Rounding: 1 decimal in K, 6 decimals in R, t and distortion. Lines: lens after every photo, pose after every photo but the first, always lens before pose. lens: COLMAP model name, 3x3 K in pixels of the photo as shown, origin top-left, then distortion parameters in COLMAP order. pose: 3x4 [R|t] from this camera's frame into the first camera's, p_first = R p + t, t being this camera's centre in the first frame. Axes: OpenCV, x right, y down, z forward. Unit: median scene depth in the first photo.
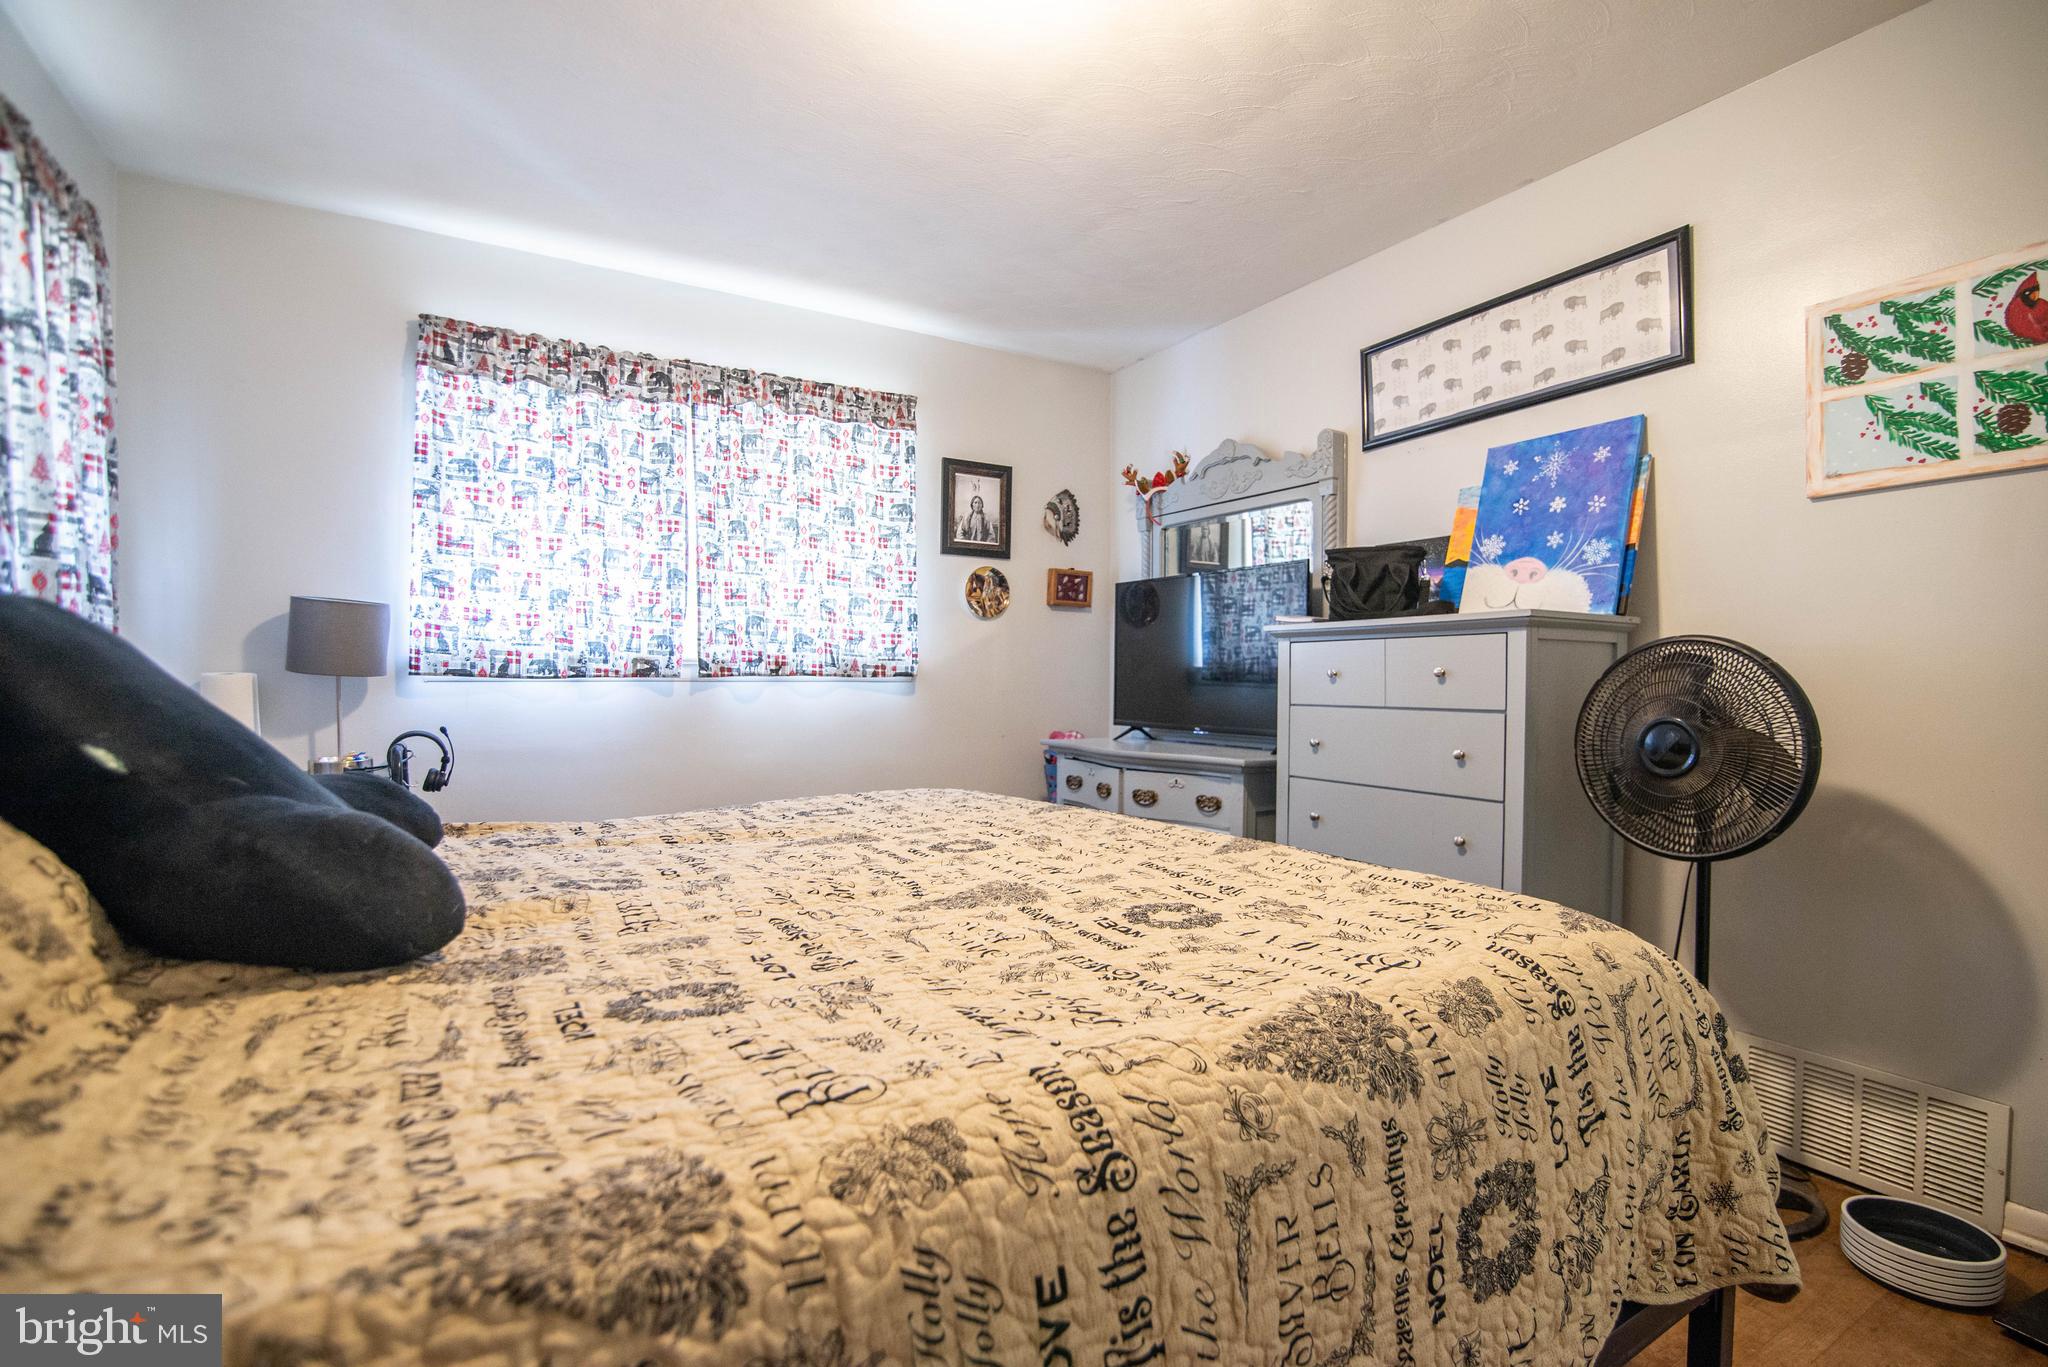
lens RADIAL K [[949.0, 0, 1031.1], [0, 949.0, 690.8], [0, 0, 1]] dist [-0.022698, -0.000044]
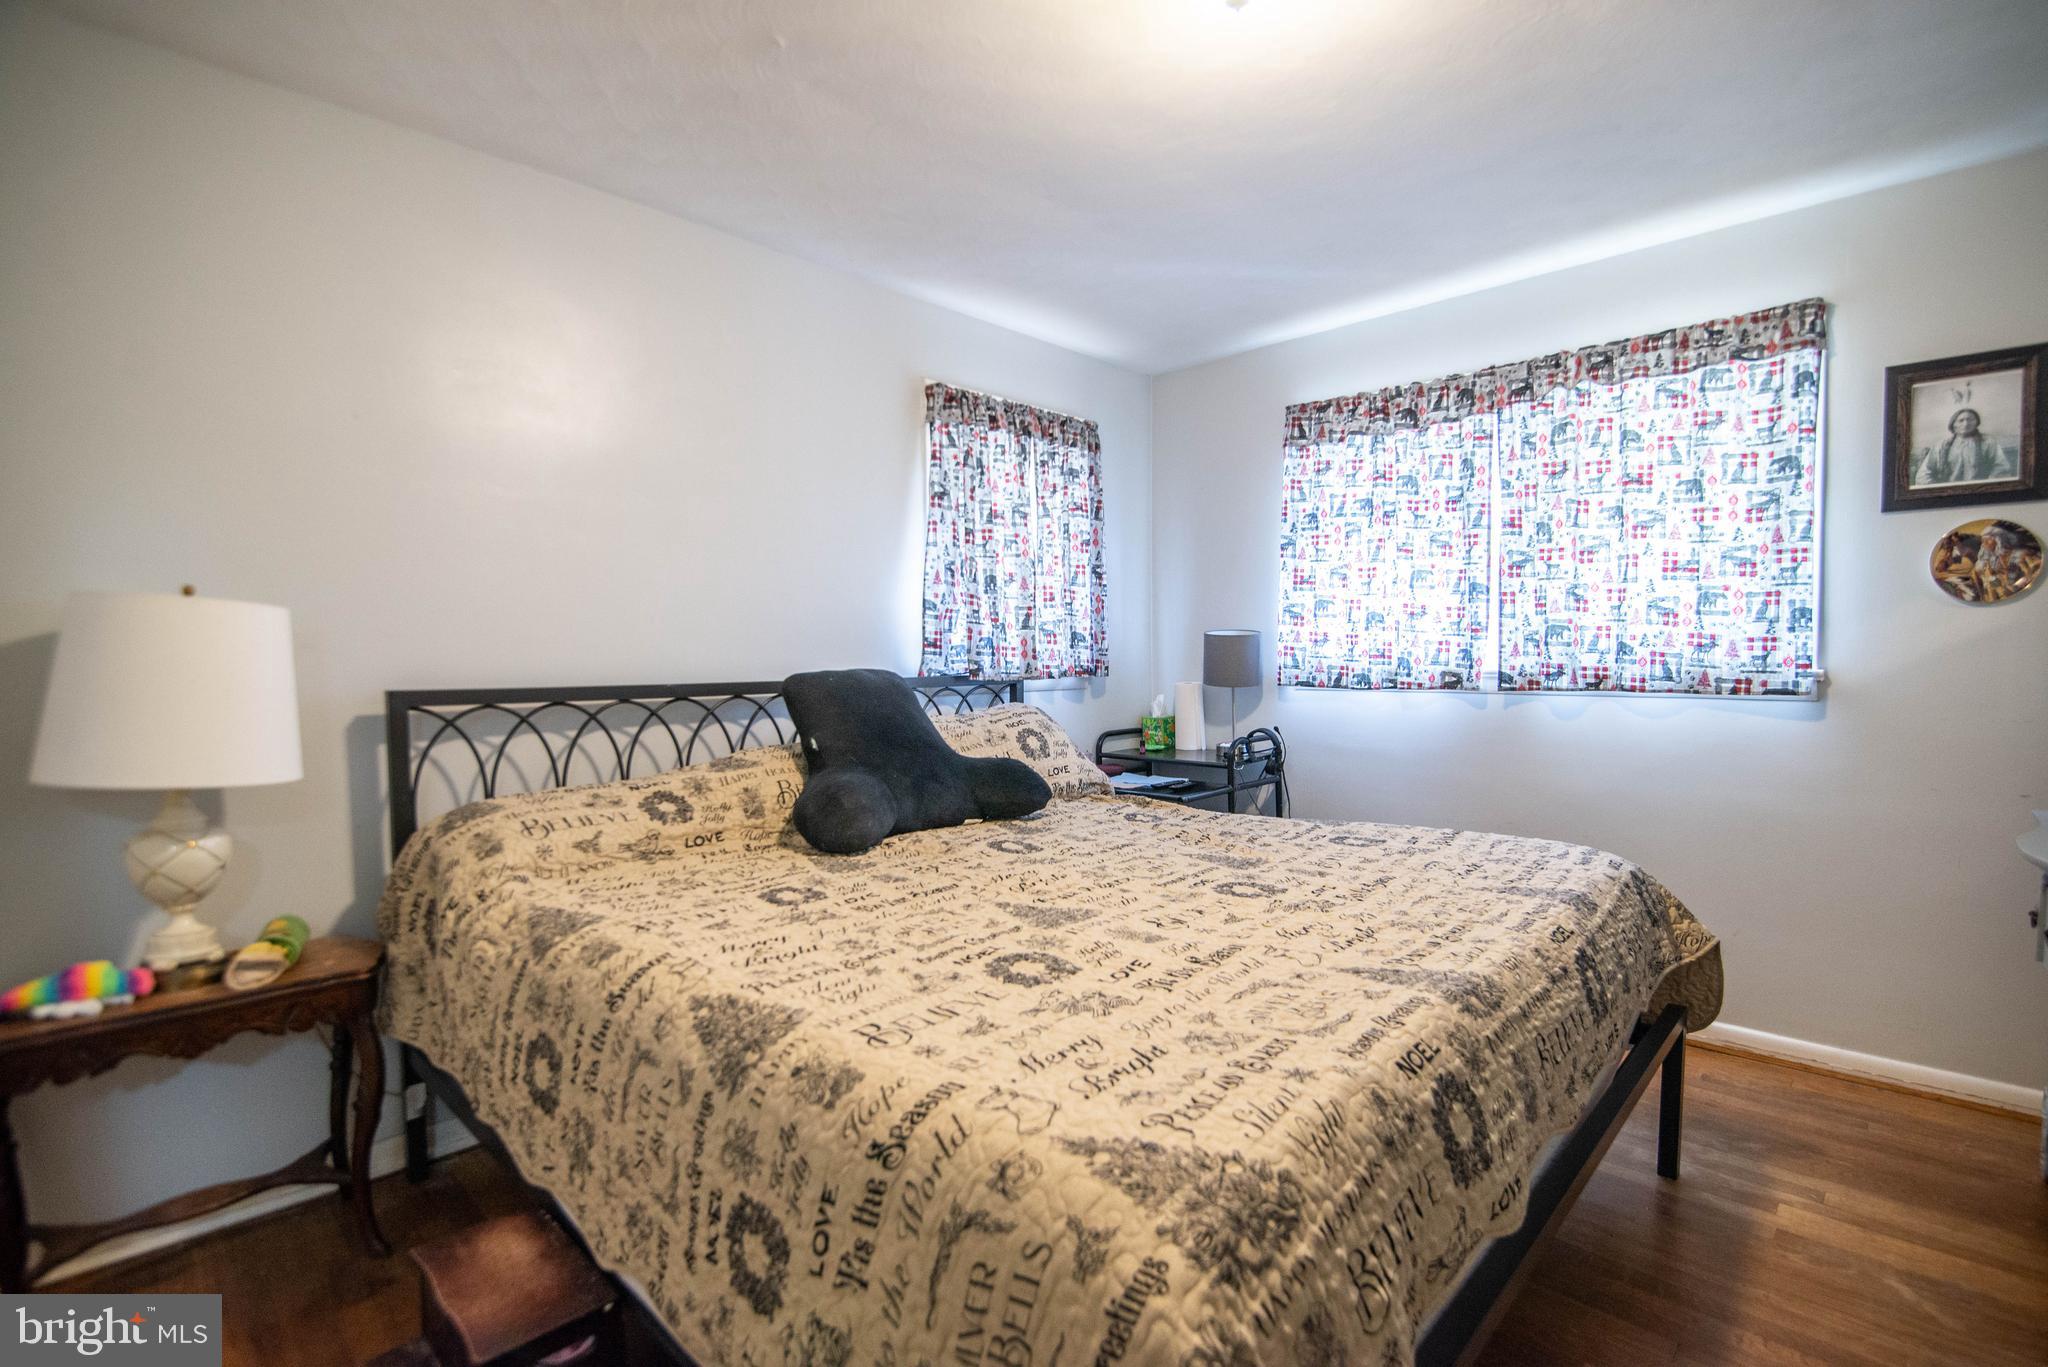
lens RADIAL K [[949.0, 0, 1030.0], [0, 949.0, 690.8], [0, 0, 1]] dist [-0.022698, -0.000044]
pose [[0.234480, 0.033739, -0.971535, 0.489059], [-0.000846, 0.999404, 0.034503, -0.048321], [0.972121, -0.007269, 0.234369, 0.307361]]
